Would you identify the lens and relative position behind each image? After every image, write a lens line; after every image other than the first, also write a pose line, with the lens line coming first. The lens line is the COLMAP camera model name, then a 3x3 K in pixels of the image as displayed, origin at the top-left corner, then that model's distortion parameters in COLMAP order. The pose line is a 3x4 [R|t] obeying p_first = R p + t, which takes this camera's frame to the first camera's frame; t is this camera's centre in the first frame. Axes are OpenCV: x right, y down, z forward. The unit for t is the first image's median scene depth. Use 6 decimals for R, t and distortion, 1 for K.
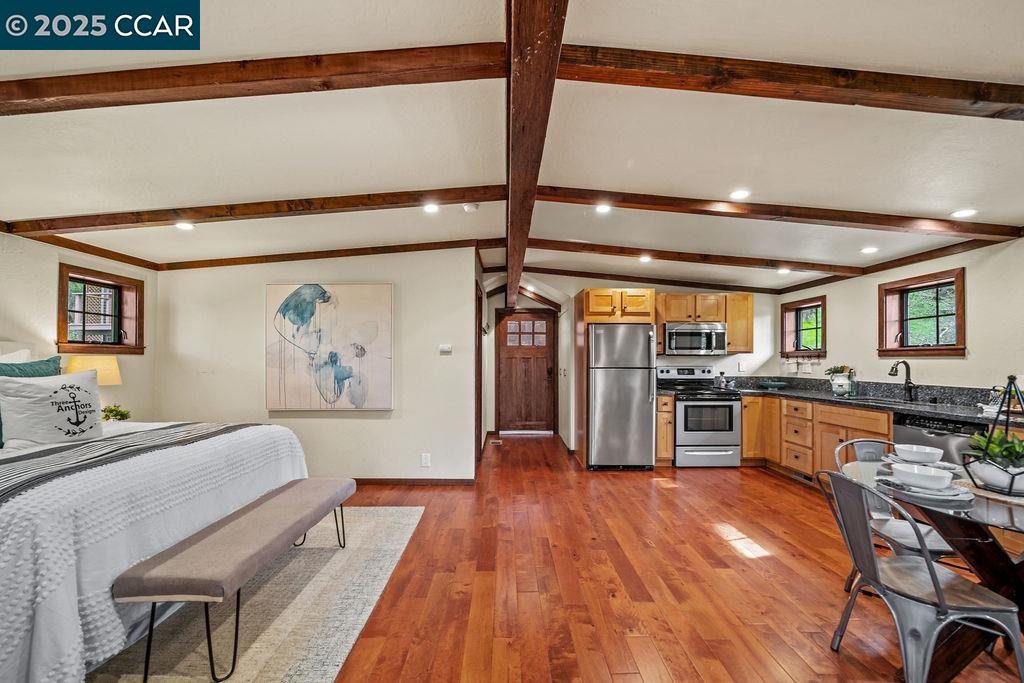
lens RADIAL K [[394.4, 0, 510.1], [0, 394.4, 359.0], [0, 0, 1]] dist [0.000236, 0.000036]
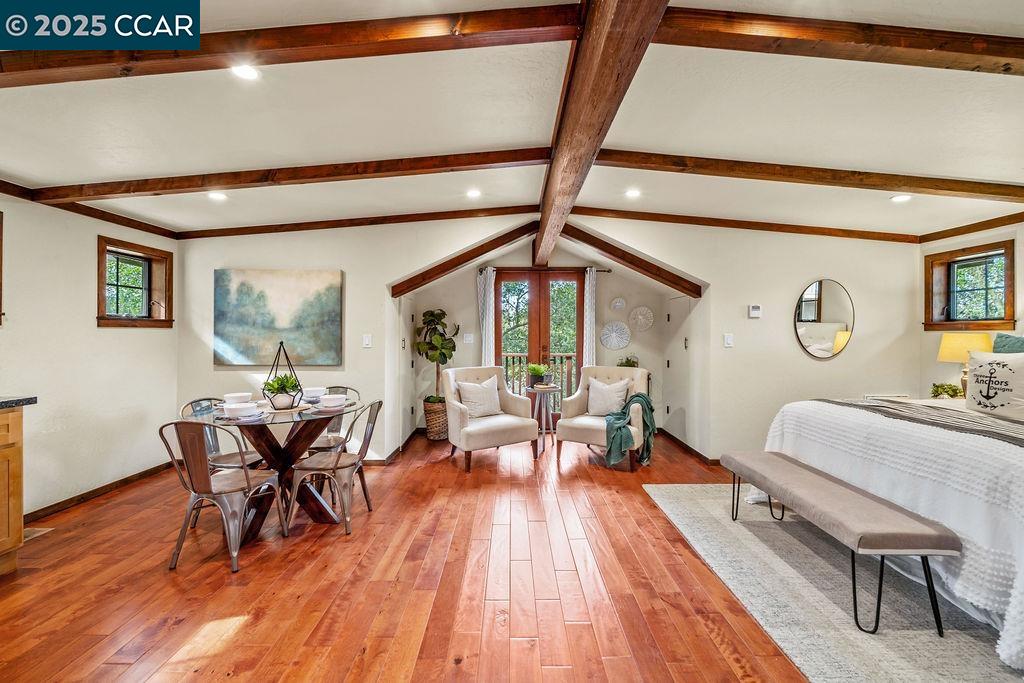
lens RADIAL K [[414.5, 0, 517.8], [0, 414.5, 332.6], [0, 0, 1]] dist [-0.000393, -0.000001]
pose [[-0.999965, -0.008156, -0.001740, 0.083100], [-0.008148, 0.999956, -0.004696, 0.001942], [0.001778, -0.004681, -0.999987, 0.985654]]
